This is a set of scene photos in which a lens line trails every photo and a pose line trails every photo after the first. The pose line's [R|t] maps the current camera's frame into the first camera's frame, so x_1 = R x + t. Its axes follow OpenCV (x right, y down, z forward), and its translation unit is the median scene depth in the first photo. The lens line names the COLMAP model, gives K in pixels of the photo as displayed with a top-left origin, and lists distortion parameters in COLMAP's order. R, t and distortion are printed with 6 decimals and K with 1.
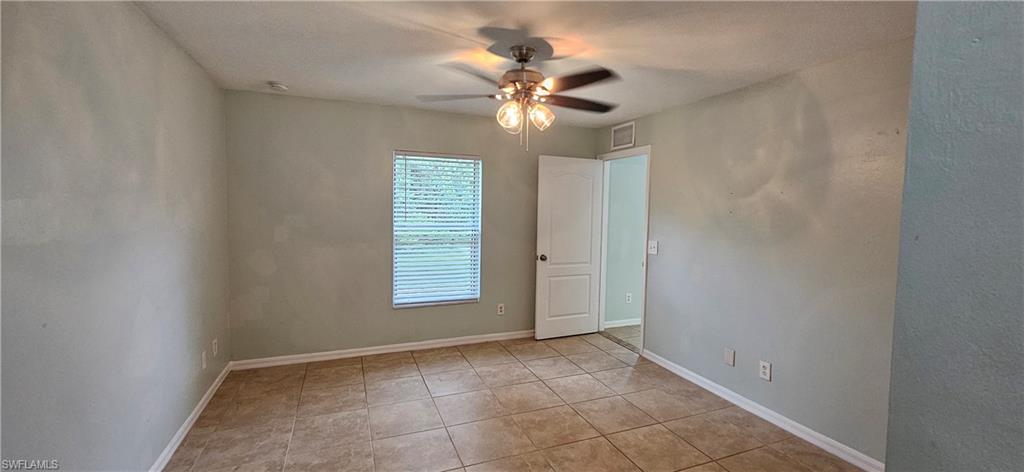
lens RADIAL K [[418.5, 0, 514.2], [0, 418.5, 232.9], [0, 0, 1]] dist [-0.003549, 0.000403]
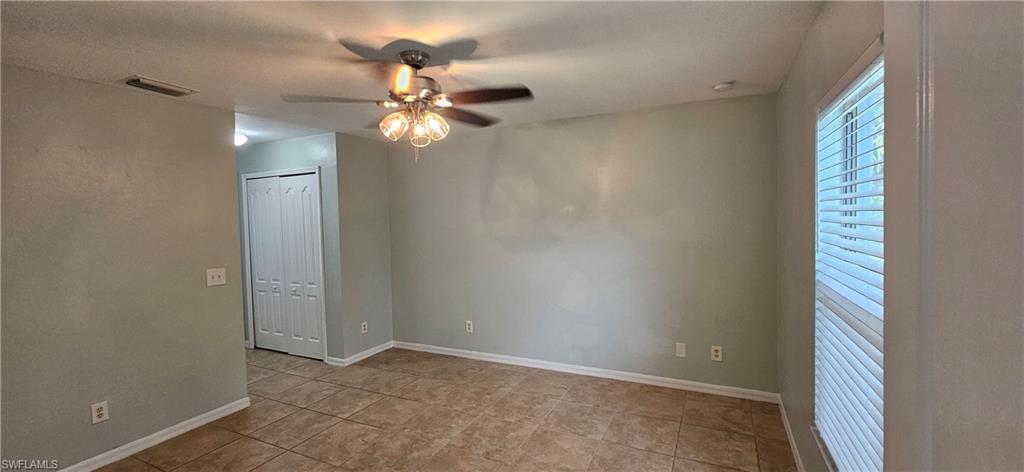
lens RADIAL K [[418.5, 0, 514.2], [0, 418.5, 232.9], [0, 0, 1]] dist [-0.003549, 0.000403]
pose [[-0.733538, 0.029757, -0.678996, 0.415652], [-0.034353, 0.996141, 0.080768, -0.110930], [0.678779, 0.082572, -0.729685, 1.534314]]
